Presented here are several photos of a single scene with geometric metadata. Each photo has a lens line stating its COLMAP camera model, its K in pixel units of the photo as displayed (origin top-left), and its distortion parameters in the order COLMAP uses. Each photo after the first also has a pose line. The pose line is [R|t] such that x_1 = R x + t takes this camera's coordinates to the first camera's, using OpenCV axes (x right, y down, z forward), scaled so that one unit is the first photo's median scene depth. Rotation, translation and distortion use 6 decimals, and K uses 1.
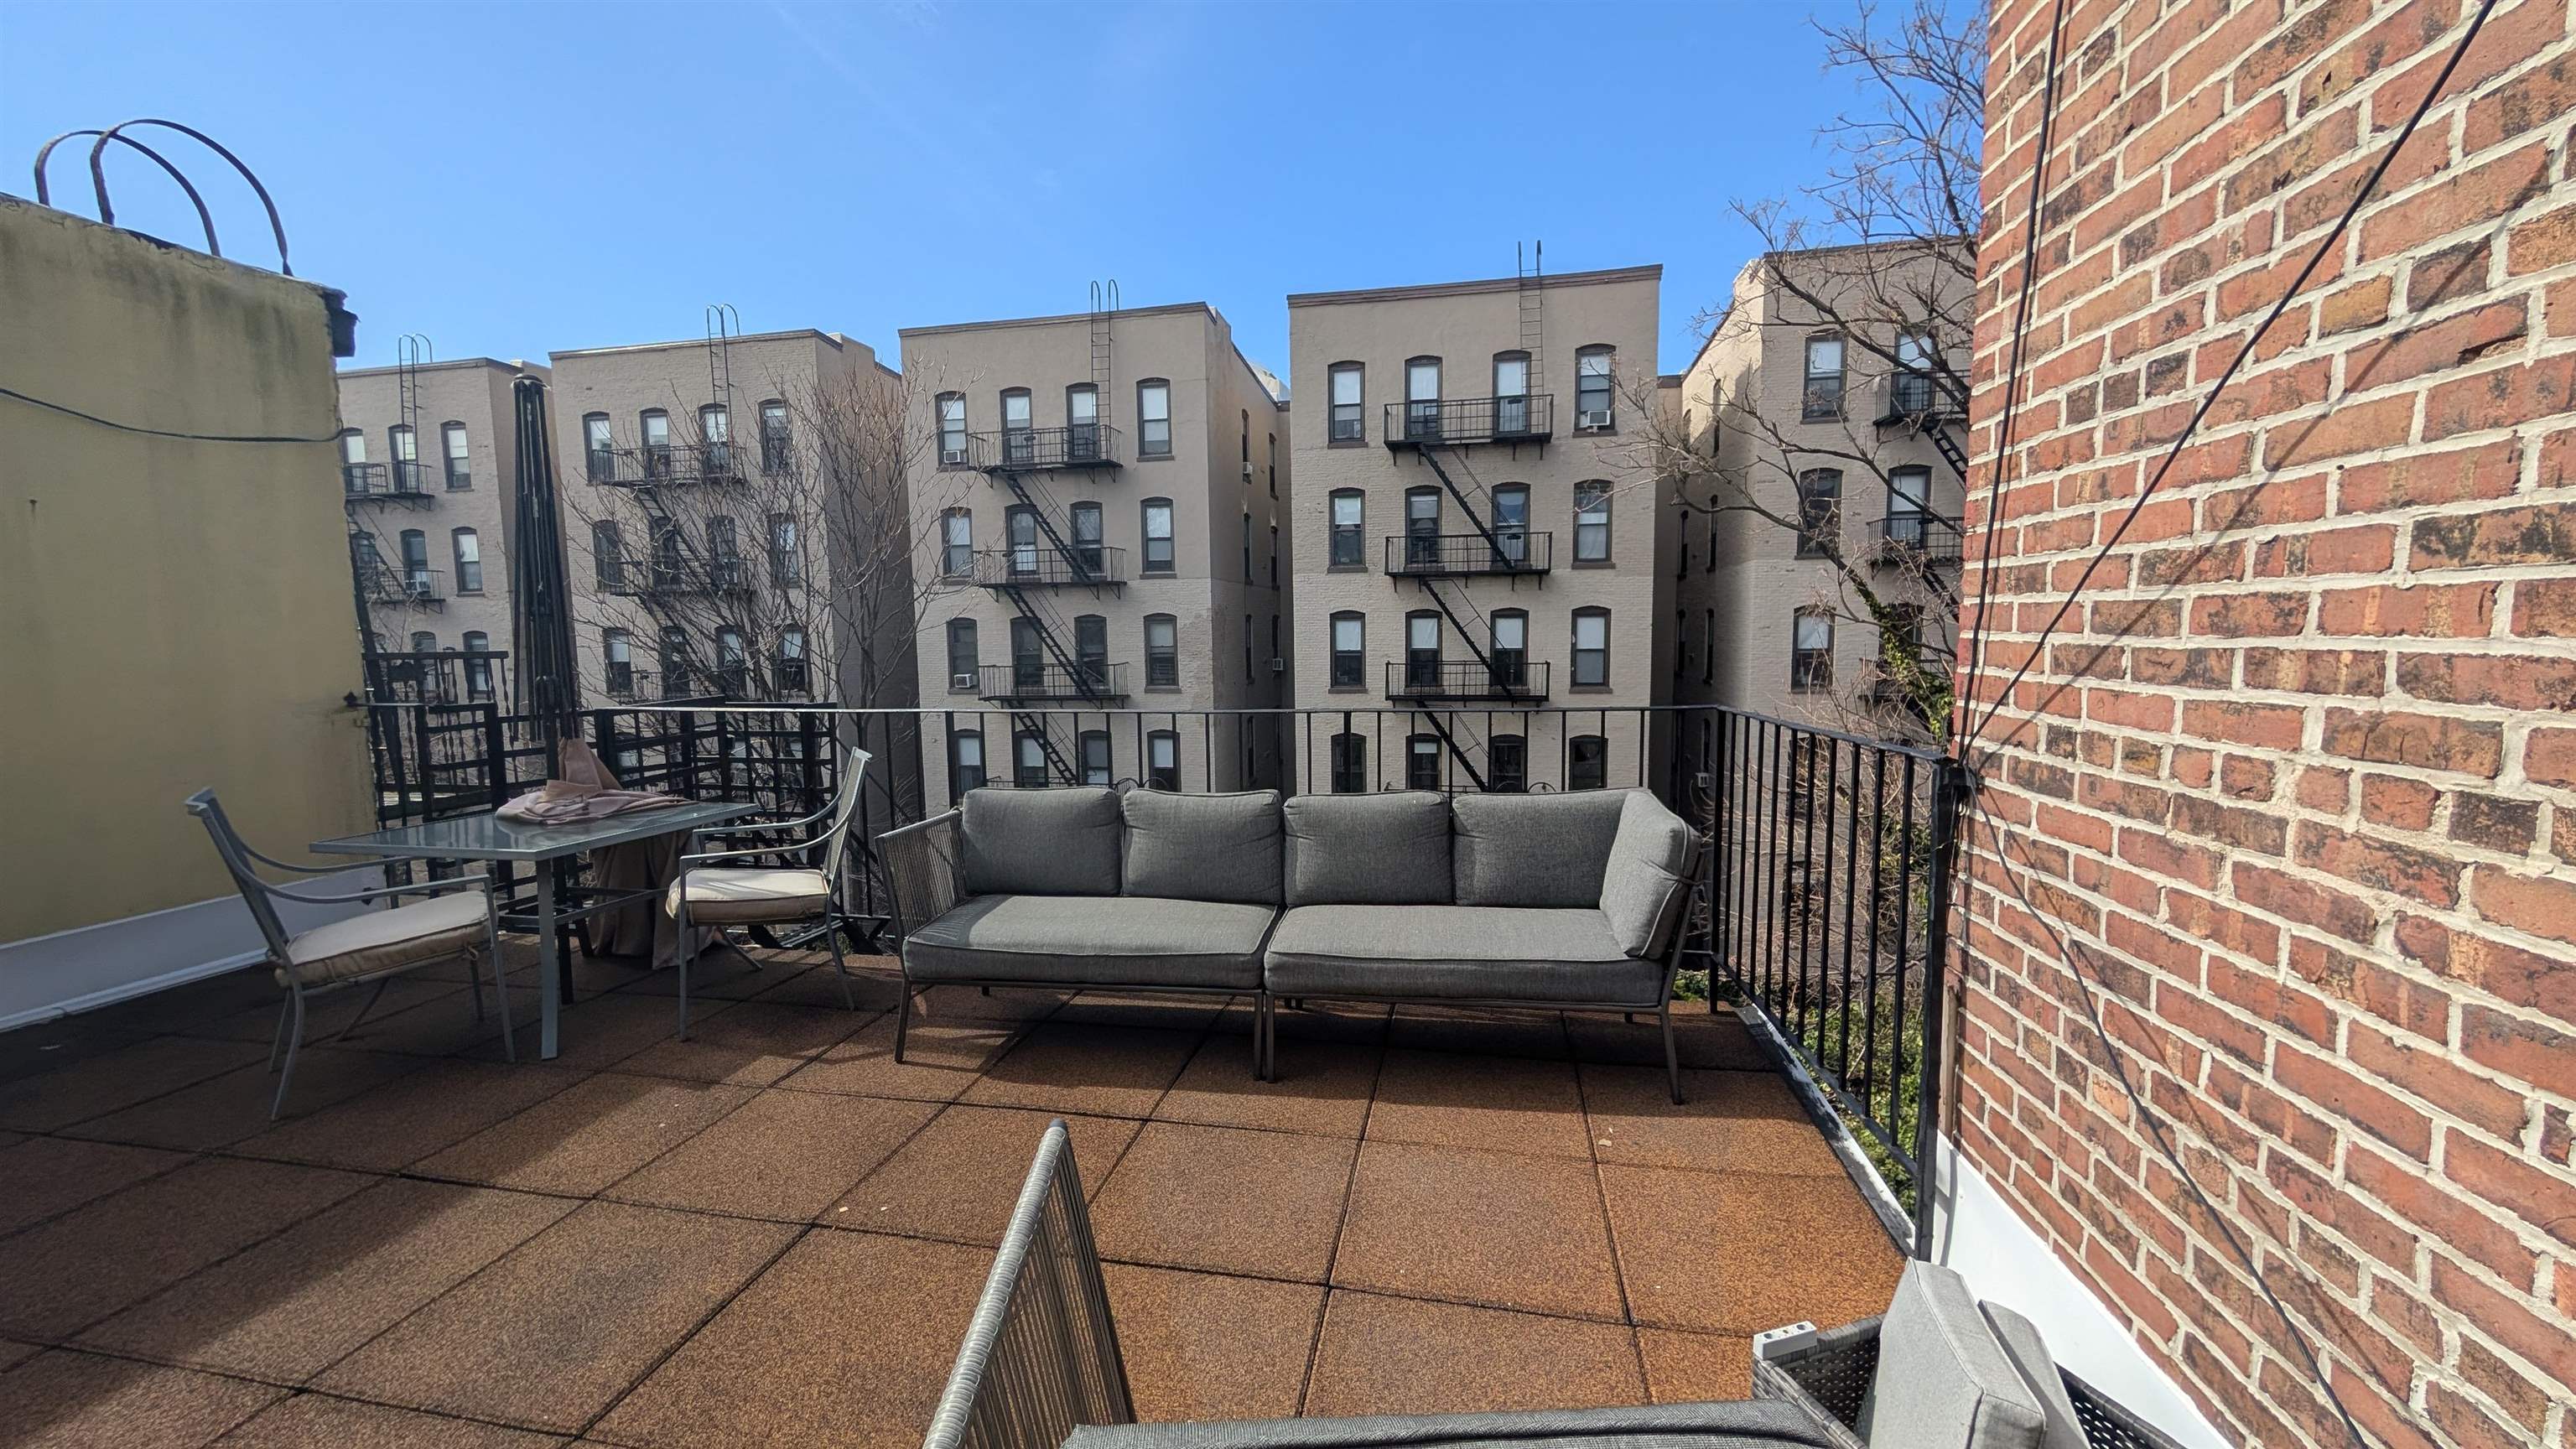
lens RADIAL K [[967.7, 0, 1287.7], [0, 967.7, 726.8], [0, 0, 1]] dist [0.000710, -0.000128]
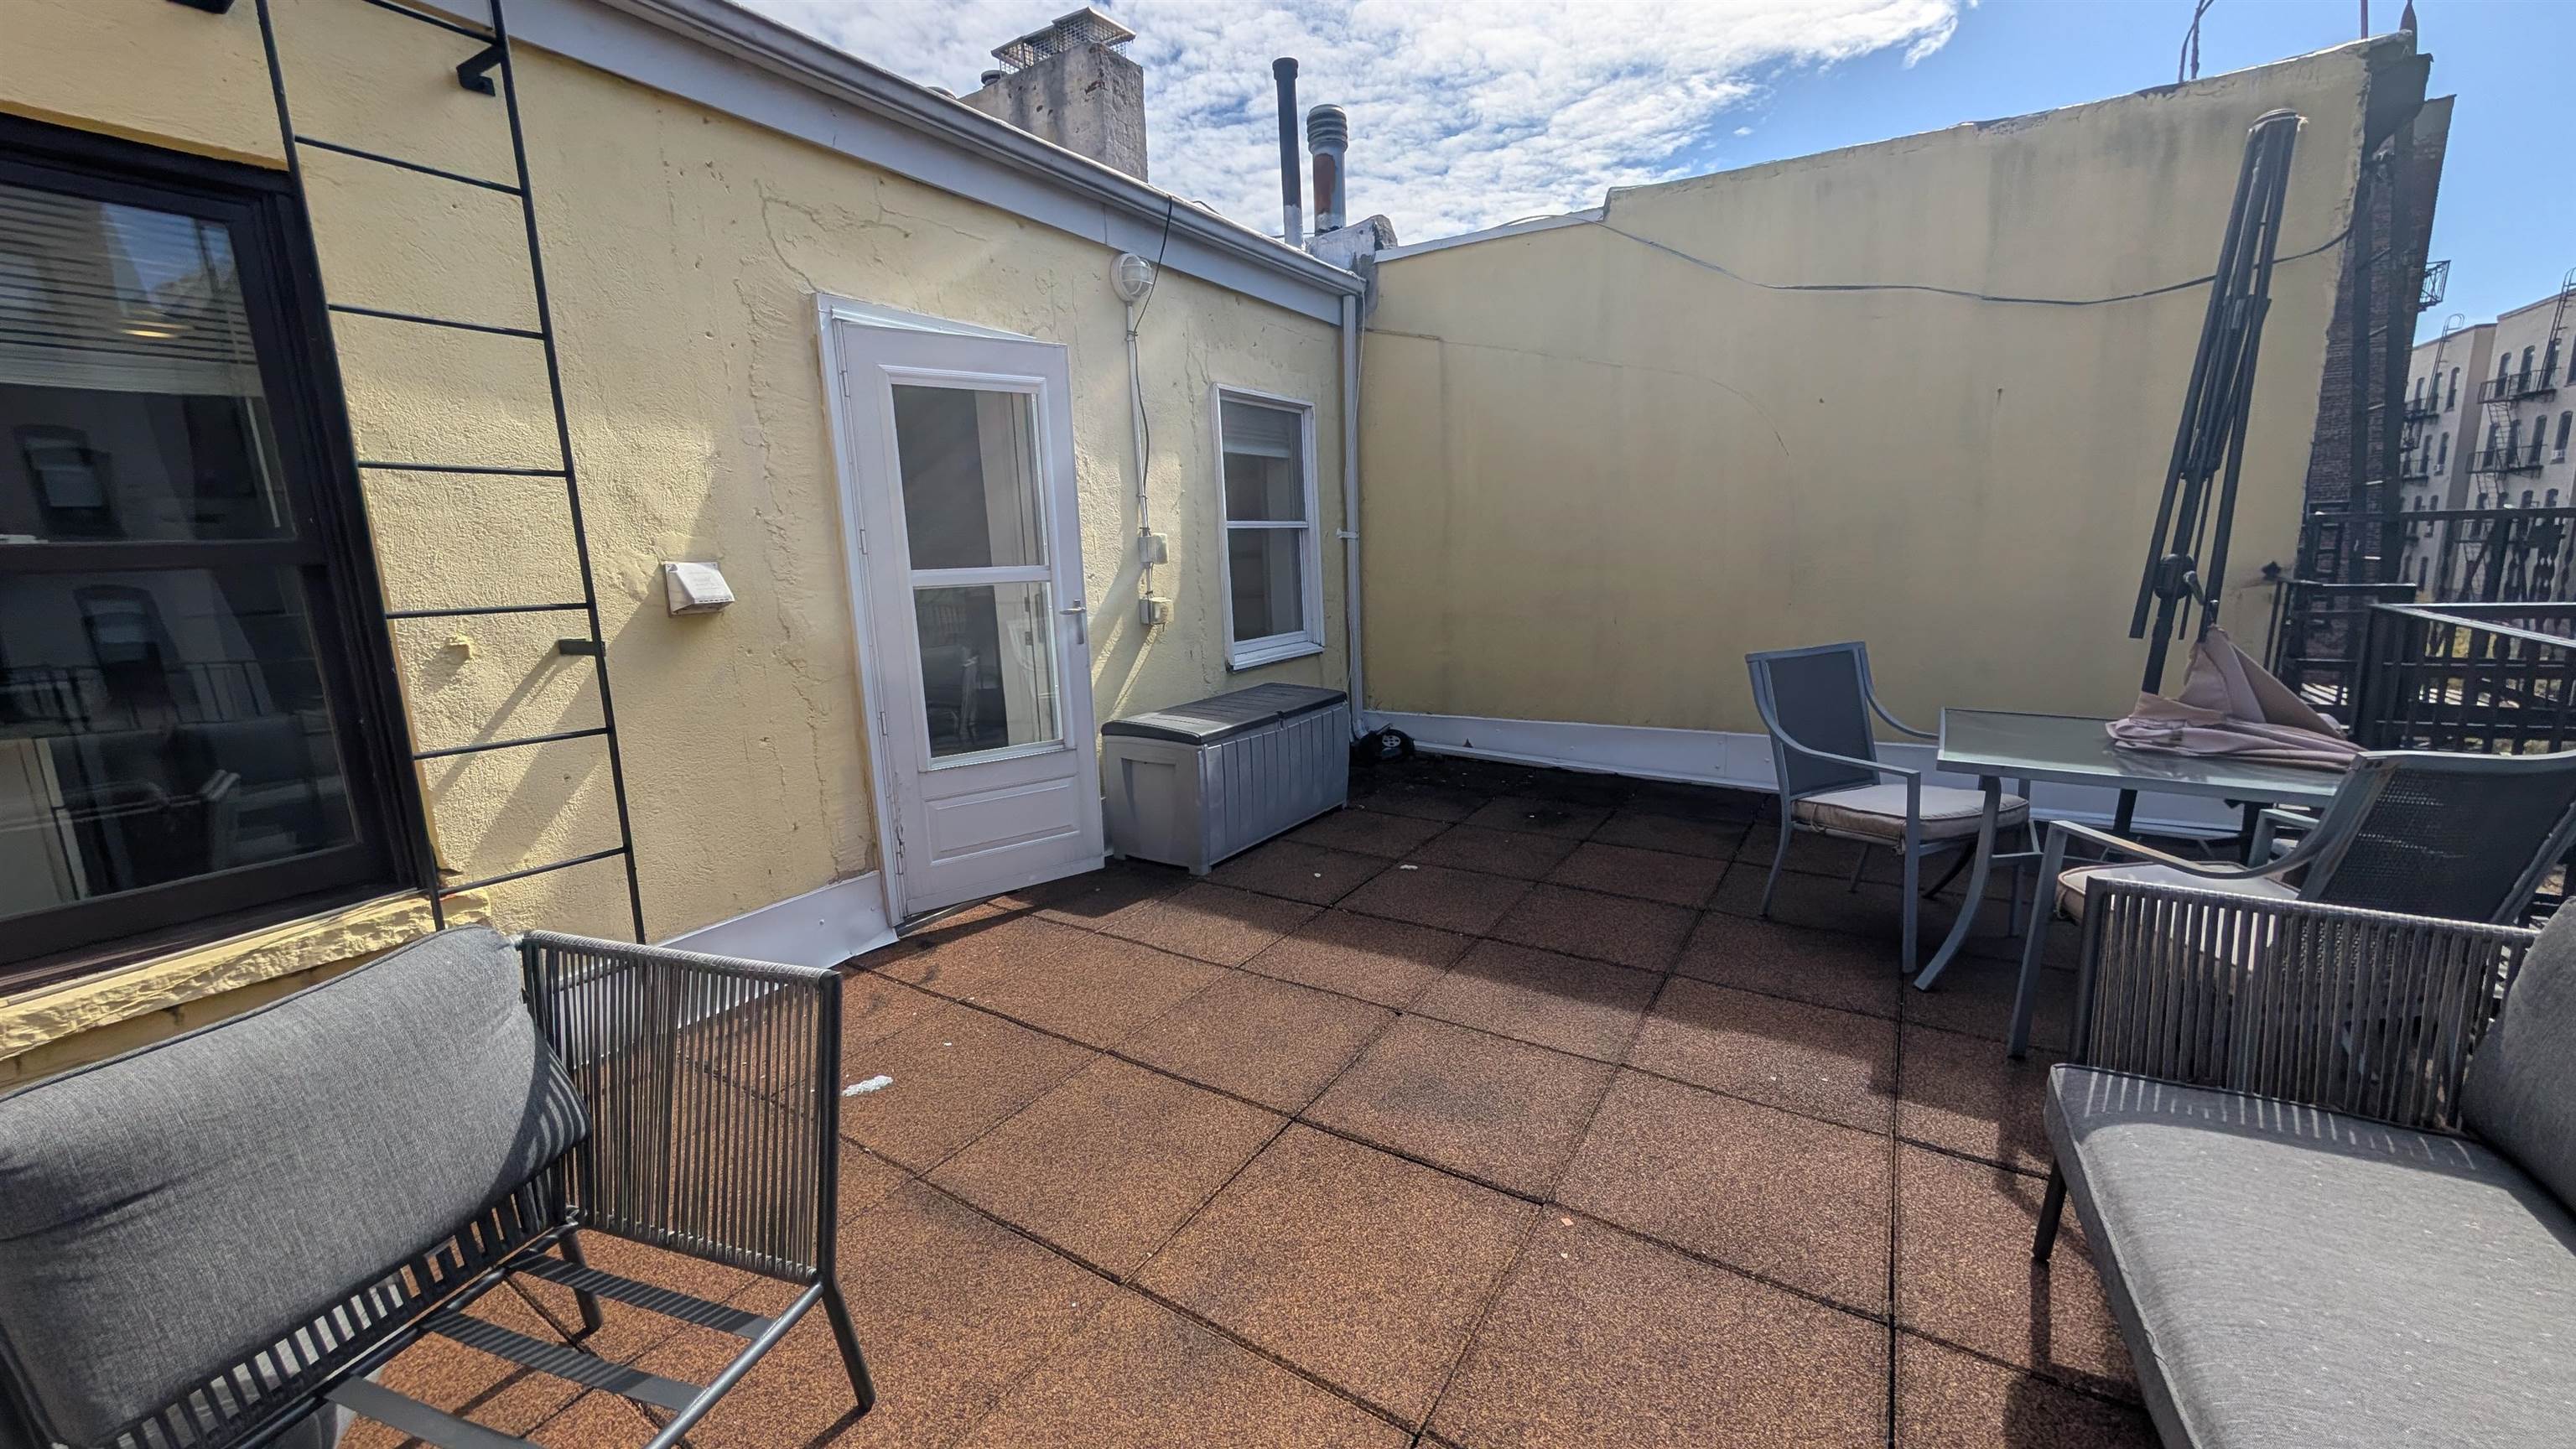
lens RADIAL K [[967.7, 0, 1287.7], [0, 967.7, 726.8], [0, 0, 1]] dist [0.000710, -0.000128]
pose [[-0.380851, 0.188457, -0.905227, 0.324334], [-0.046677, 0.973842, 0.222381, -0.092169], [0.923457, 0.126947, -0.362092, 1.114972]]
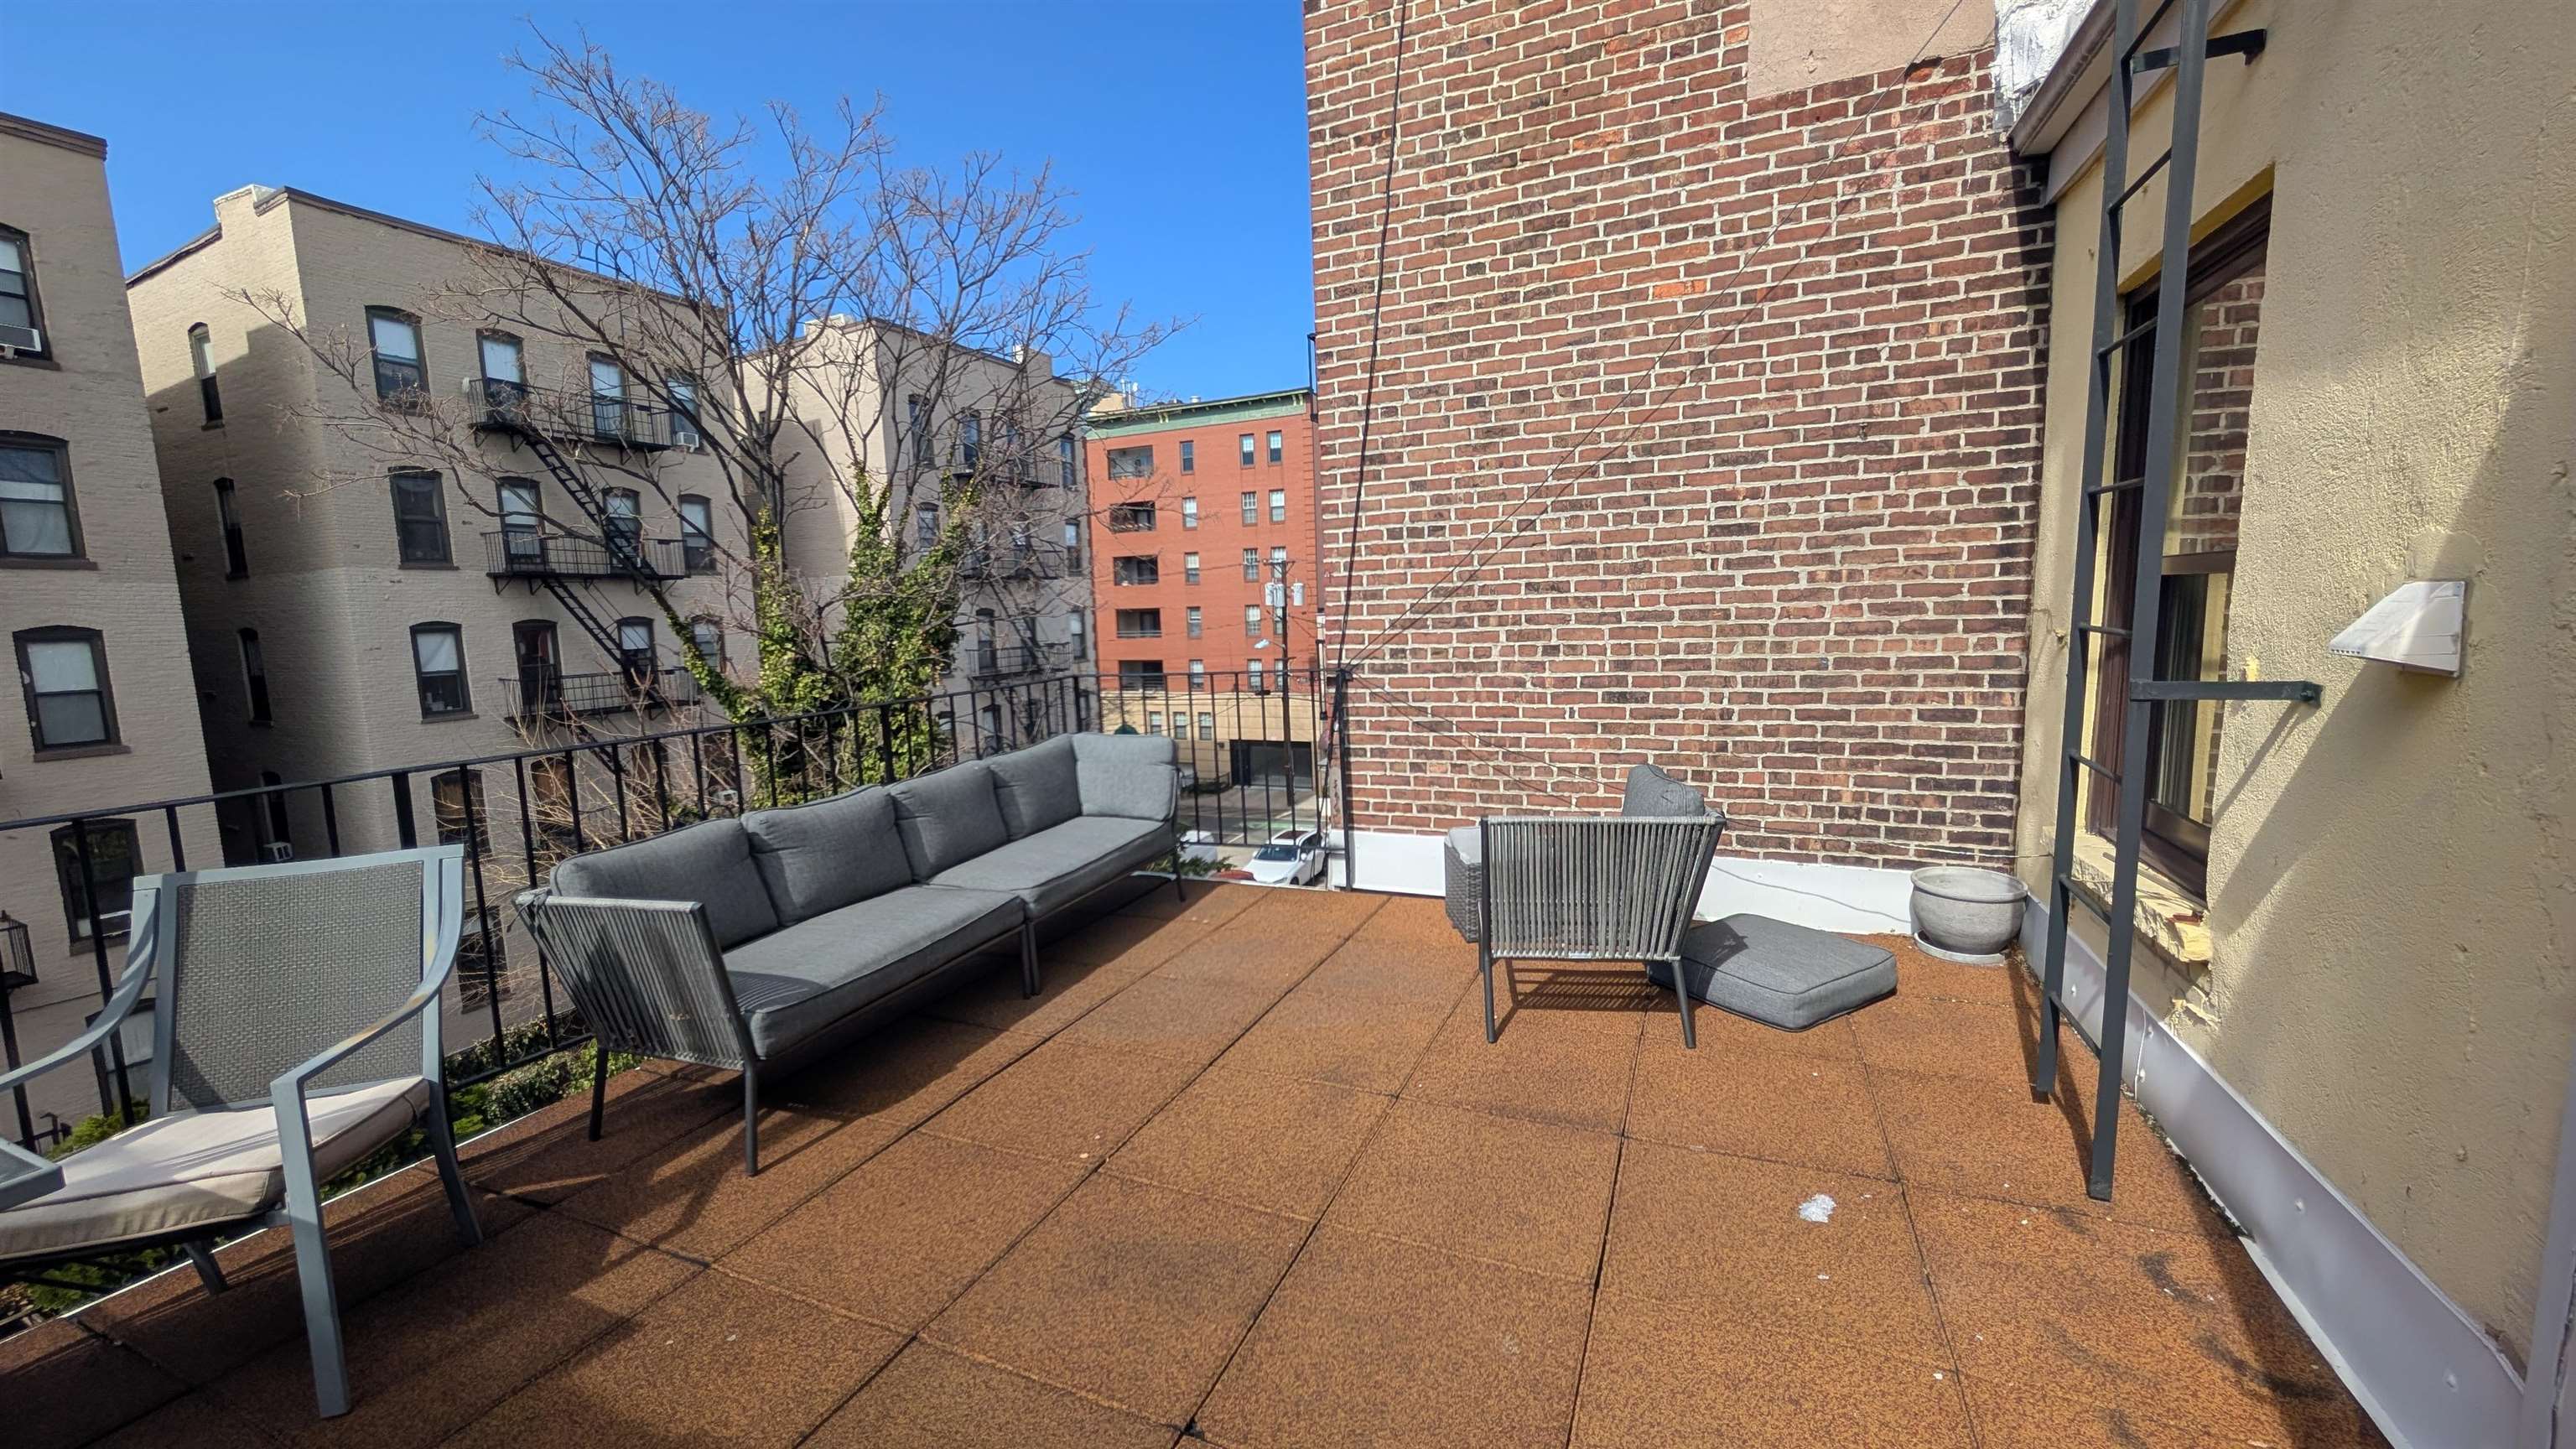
lens RADIAL K [[967.7, 0, 1287.7], [0, 967.7, 726.8], [0, 0, 1]] dist [0.000710, -0.000128]
pose [[0.226737, -0.112874, 0.967393, -1.510934], [0.130964, 0.987775, 0.084557, -0.040575], [-0.965111, 0.107522, 0.238748, 0.506420]]
